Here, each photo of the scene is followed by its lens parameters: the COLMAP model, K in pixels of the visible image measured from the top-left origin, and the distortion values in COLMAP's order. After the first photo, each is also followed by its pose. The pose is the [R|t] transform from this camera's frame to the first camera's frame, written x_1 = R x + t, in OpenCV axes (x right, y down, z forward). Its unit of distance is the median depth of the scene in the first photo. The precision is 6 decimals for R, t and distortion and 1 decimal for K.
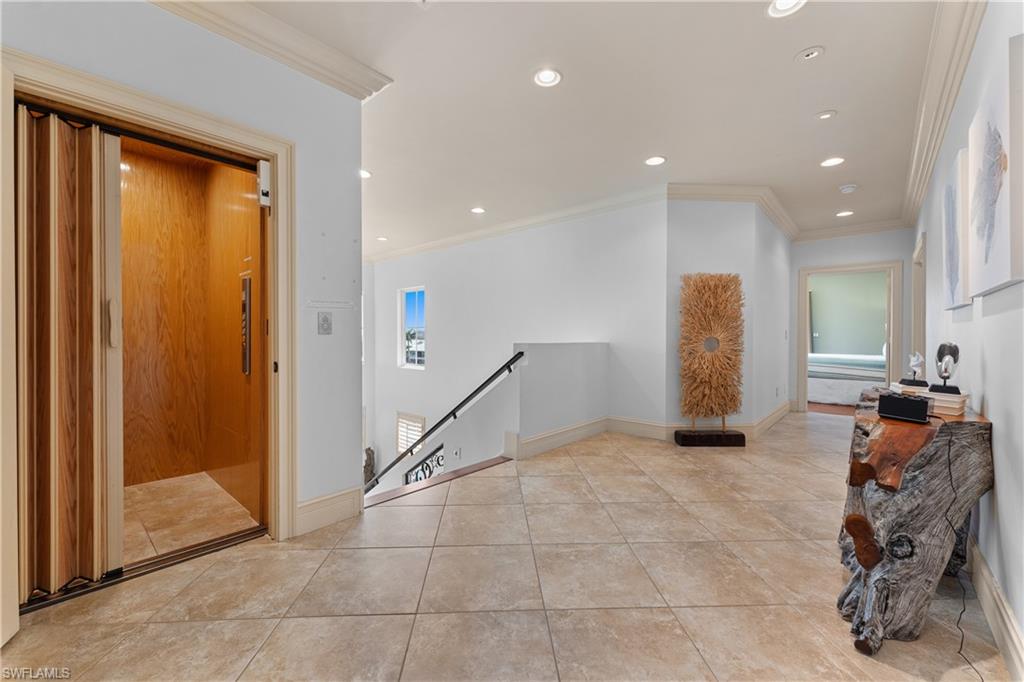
lens RADIAL K [[413.8, 0, 513.1], [0, 413.8, 337.1], [0, 0, 1]] dist [-0.000113, -0.000186]
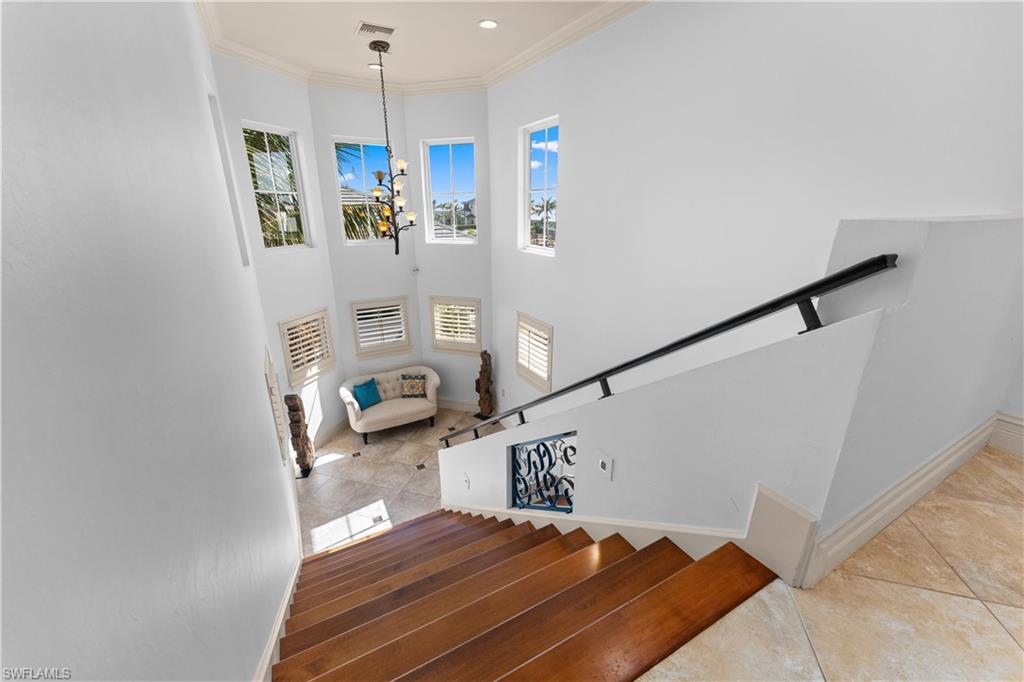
lens RADIAL K [[413.8, 0, 513.8], [0, 413.8, 337.7], [0, 0, 1]] dist [-0.000113, -0.000186]
pose [[0.947258, 0.095869, -0.305795, -0.058791], [0.000804, 0.953492, 0.301418, 0.003016], [0.320470, -0.285766, 0.903126, 0.331378]]
